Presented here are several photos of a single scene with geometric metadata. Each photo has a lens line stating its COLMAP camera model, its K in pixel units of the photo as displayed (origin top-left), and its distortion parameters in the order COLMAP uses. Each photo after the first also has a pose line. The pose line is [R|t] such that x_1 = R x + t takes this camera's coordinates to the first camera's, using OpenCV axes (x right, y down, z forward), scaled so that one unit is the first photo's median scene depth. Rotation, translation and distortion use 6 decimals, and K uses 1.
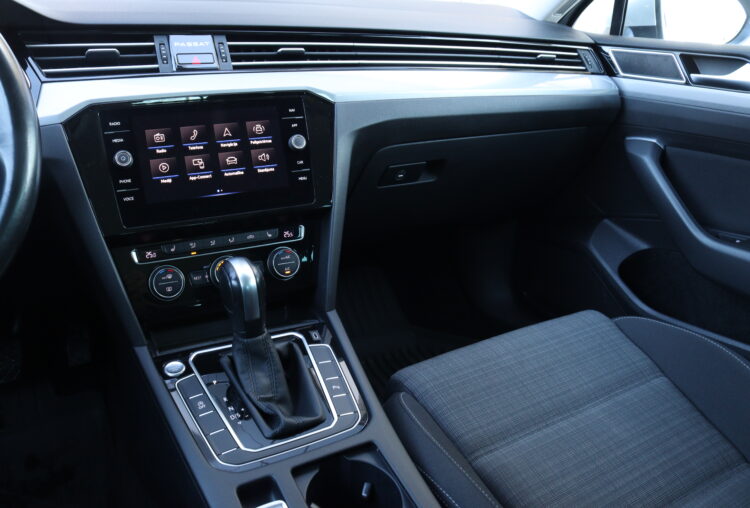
lens RADIAL K [[645.1, 0, 383.6], [0, 645.1, 241.9], [0, 0, 1]] dist [-0.142788, 0.010315]
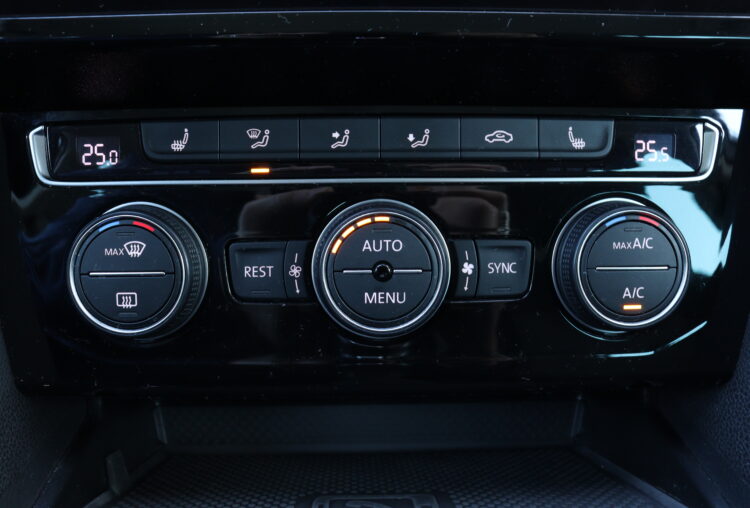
lens RADIAL K [[671.3, 0, 373.5], [0, 671.3, 254.8], [0, 0, 1]] dist [-0.116176, 0.020989]
pose [[0.900179, 0.157354, -0.406100, -0.138038], [-0.133366, 0.987249, 0.086912, 0.020293], [0.414598, -0.024077, 0.909686, 0.735701]]
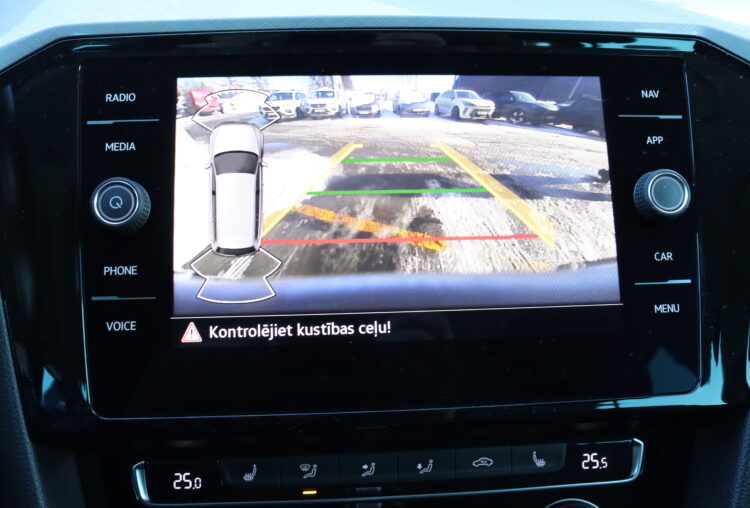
lens RADIAL K [[720.4, 0, 375.4], [0, 720.4, 246.9], [0, 0, 1]] dist [-0.085208, 0.000000]
pose [[0.922689, 0.105944, -0.370704, -0.130457], [-0.120859, 0.992521, -0.017167, -0.104460], [0.366113, 0.060643, 0.928592, 0.614848]]
